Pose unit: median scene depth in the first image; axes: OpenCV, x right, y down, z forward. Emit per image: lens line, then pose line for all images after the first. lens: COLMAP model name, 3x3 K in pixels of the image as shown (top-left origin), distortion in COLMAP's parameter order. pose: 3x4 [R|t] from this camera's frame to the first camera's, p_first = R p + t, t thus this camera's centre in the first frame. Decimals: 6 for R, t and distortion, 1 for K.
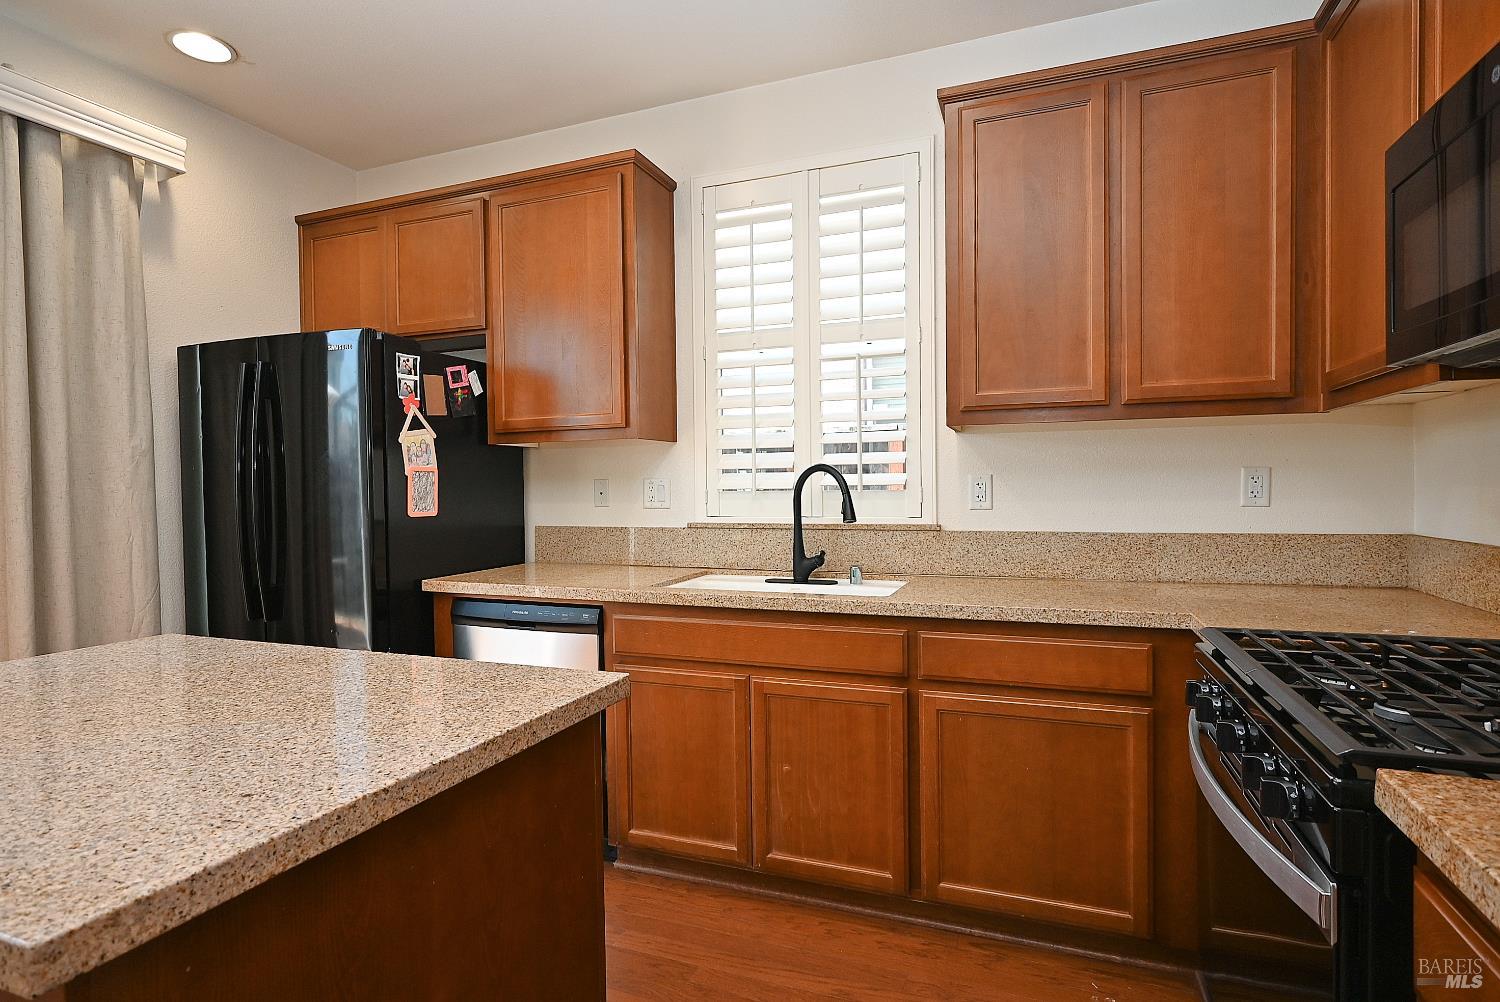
lens RADIAL K [[767.4, 0, 750.2], [0, 767.4, 500.5], [0, 0, 1]] dist [-0.002765, -0.000050]
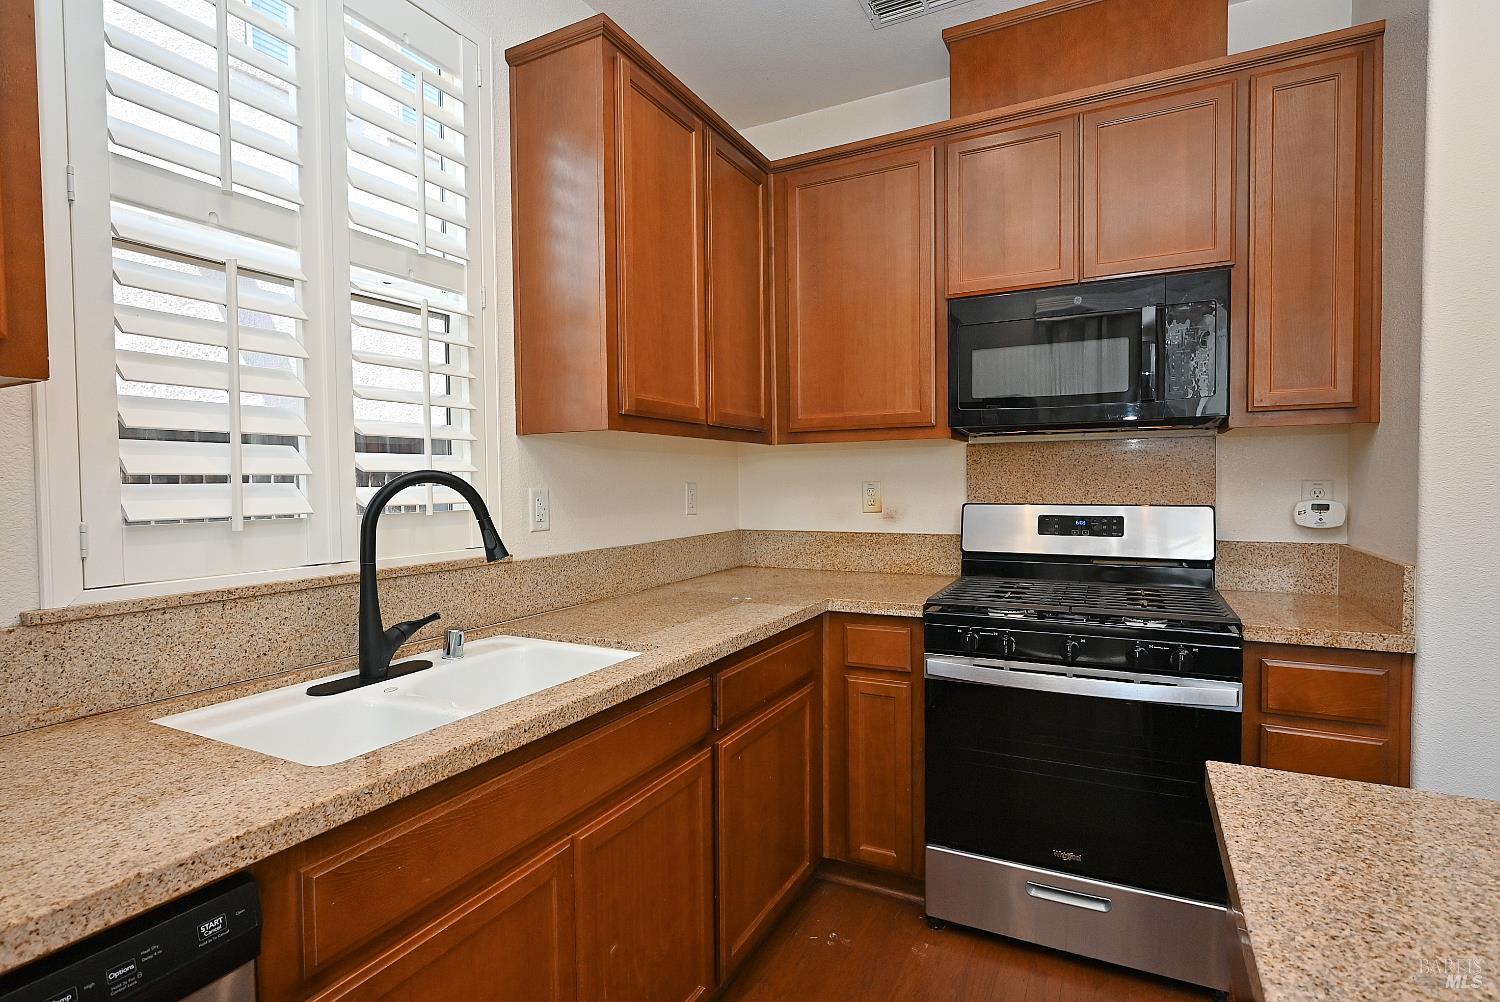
lens RADIAL K [[742.1, 0, 750.4], [0, 742.1, 500.5], [0, 0, 1]] dist [-0.002788, 0.001440]
pose [[0.111934, -0.015667, 0.993592, -0.463149], [0.028329, 0.999520, 0.012569, -0.024579], [-0.993312, 0.026740, 0.112324, 0.681850]]
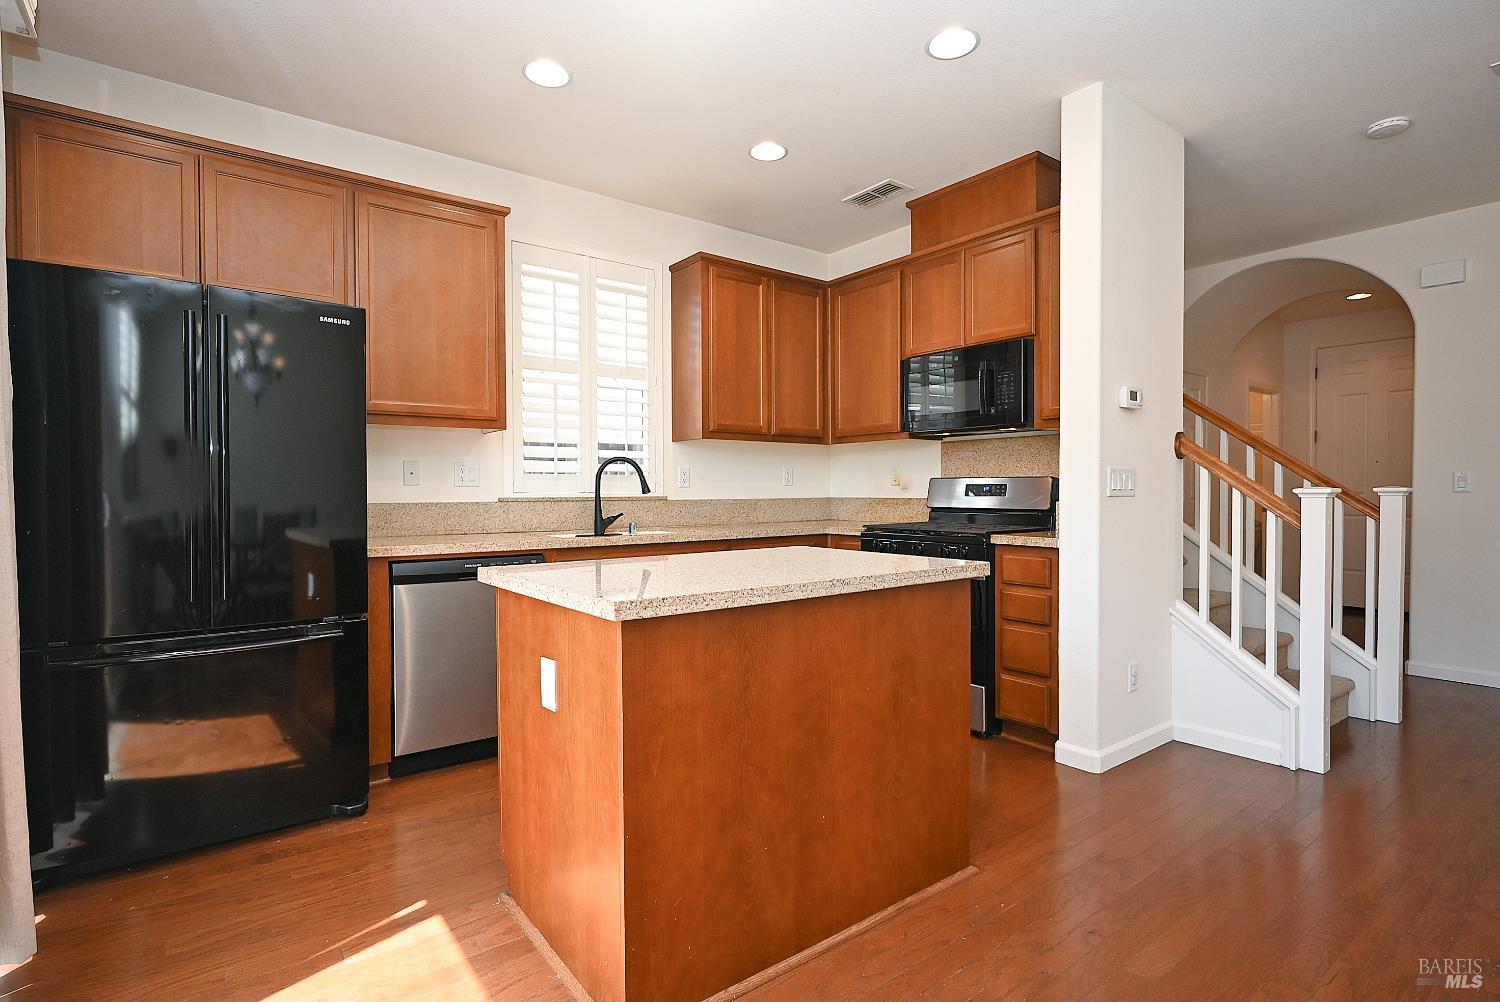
lens RADIAL K [[742.1, 0, 750.4], [0, 742.1, 500.5], [0, 0, 1]] dist [-0.002788, 0.001440]
pose [[0.519092, -0.002497, 0.854715, -1.045107], [0.014587, 0.999876, -0.005938, 0.052973], [-0.854594, 0.015550, 0.519064, 0.005867]]
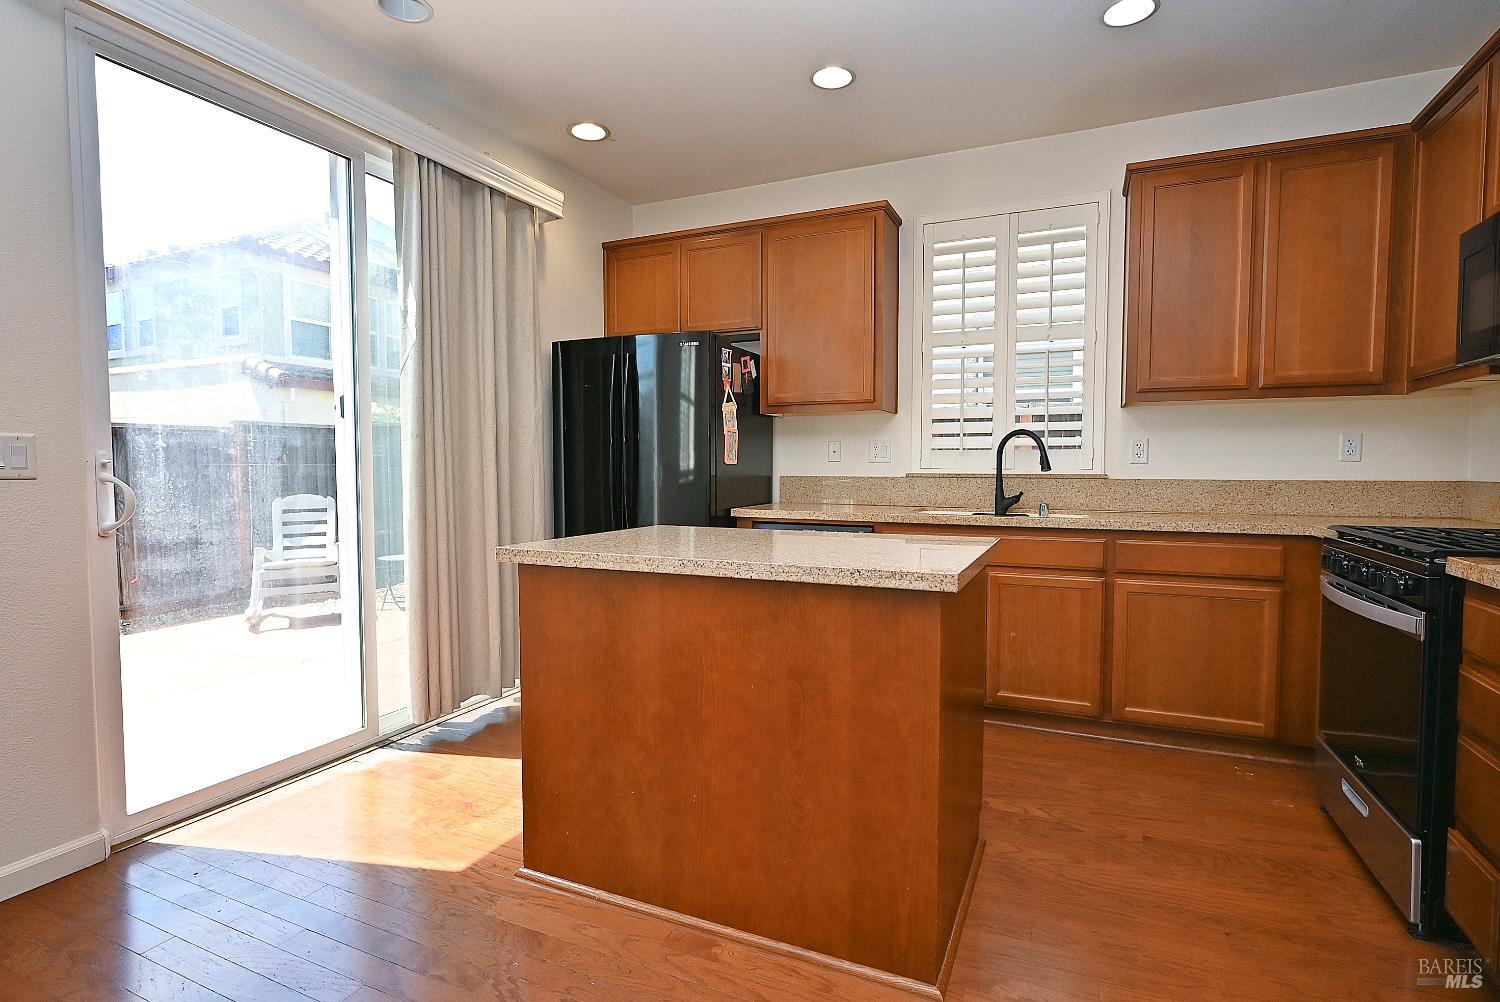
lens RADIAL K [[742.1, 0, 750.4], [0, 742.1, 500.5], [0, 0, 1]] dist [-0.002788, 0.001440]
pose [[0.998384, 0.015584, -0.054656, -0.322654], [-0.014055, 0.999502, 0.028248, 0.050032], [0.055069, -0.027434, 0.998106, -0.372504]]
